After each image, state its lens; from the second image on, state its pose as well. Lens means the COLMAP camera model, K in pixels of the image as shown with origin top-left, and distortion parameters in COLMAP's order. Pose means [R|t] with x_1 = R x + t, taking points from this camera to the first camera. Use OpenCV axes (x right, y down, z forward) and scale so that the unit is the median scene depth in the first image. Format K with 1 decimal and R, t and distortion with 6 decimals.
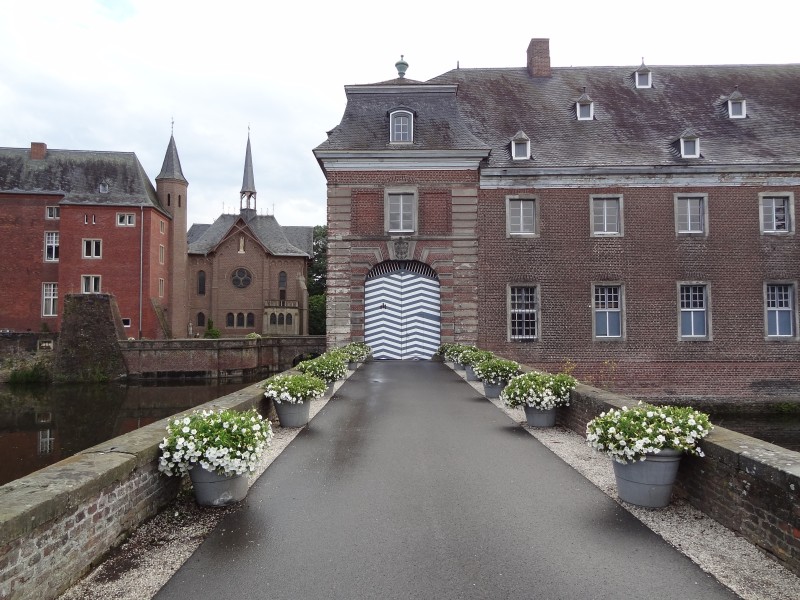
lens RADIAL K [[559.3, 0, 401.0], [0, 559.3, 296.8], [0, 0, 1]] dist [-0.001674, 0.003951]
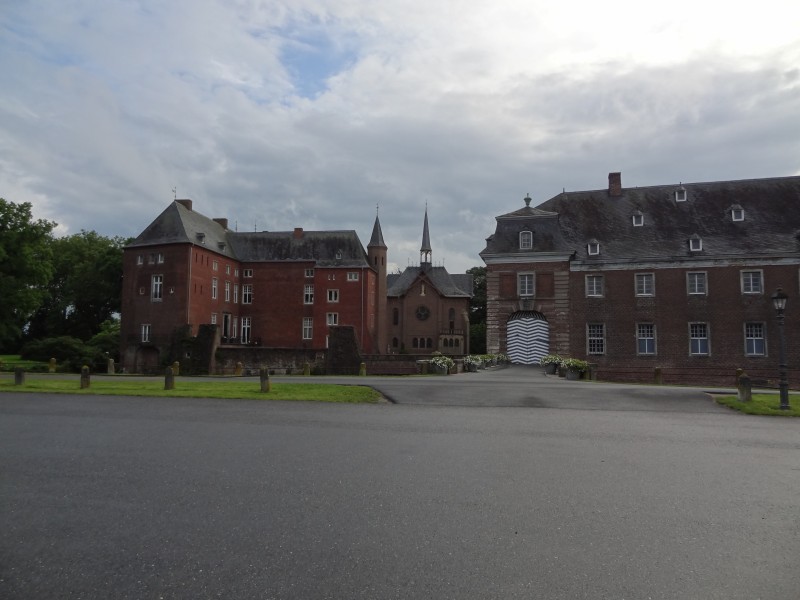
lens RADIAL K [[557.7, 0, 400.1], [0, 557.7, 297.4], [0, 0, 1]] dist [-0.000403, 0.001389]
pose [[0.962484, -0.012361, -0.271056, 0.078785], [0.000347, 0.999017, -0.044326, -0.021572], [0.271337, 0.042569, 0.961543, -0.721567]]
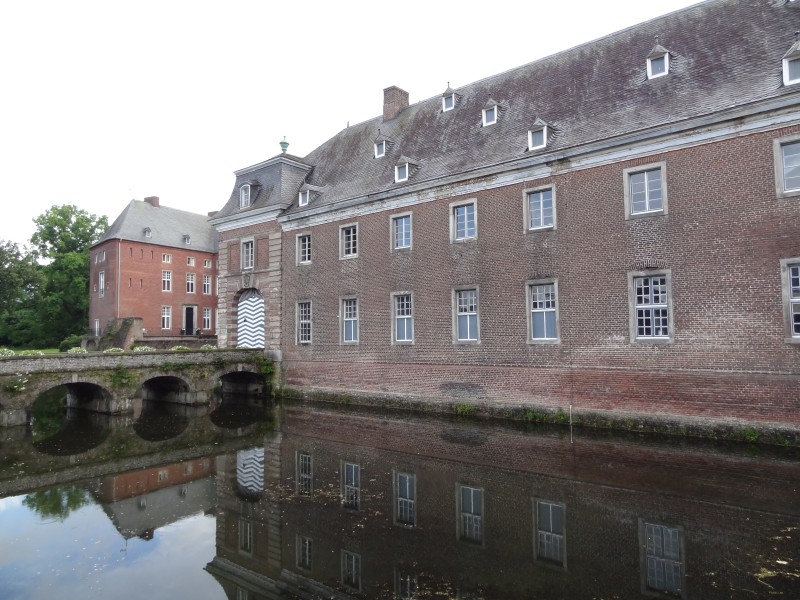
lens RADIAL K [[557.7, 0, 400.1], [0, 557.7, 297.4], [0, 0, 1]] dist [-0.000403, 0.001389]
pose [[0.781859, -0.049731, -0.621469, 0.950958], [0.041383, 0.998755, -0.027858, 0.011731], [0.622081, -0.003937, 0.782943, 0.095045]]
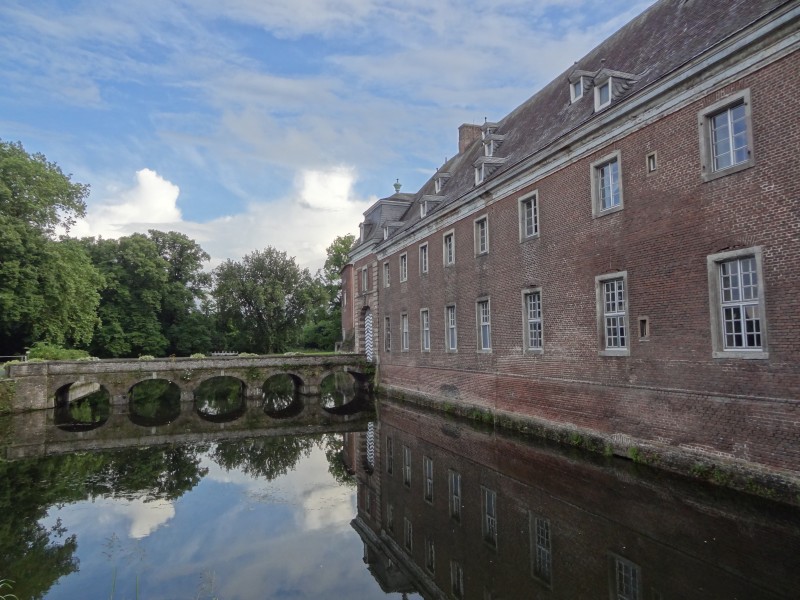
lens RADIAL K [[559.3, 0, 400.0], [0, 559.3, 300.0], [0, 0, 1]] dist [0.002778, 0.001154]
pose [[0.352043, -0.074488, -0.933015, 1.383234], [0.063854, 0.996417, -0.055457, 0.018533], [0.933803, -0.040054, 0.355538, 0.362369]]
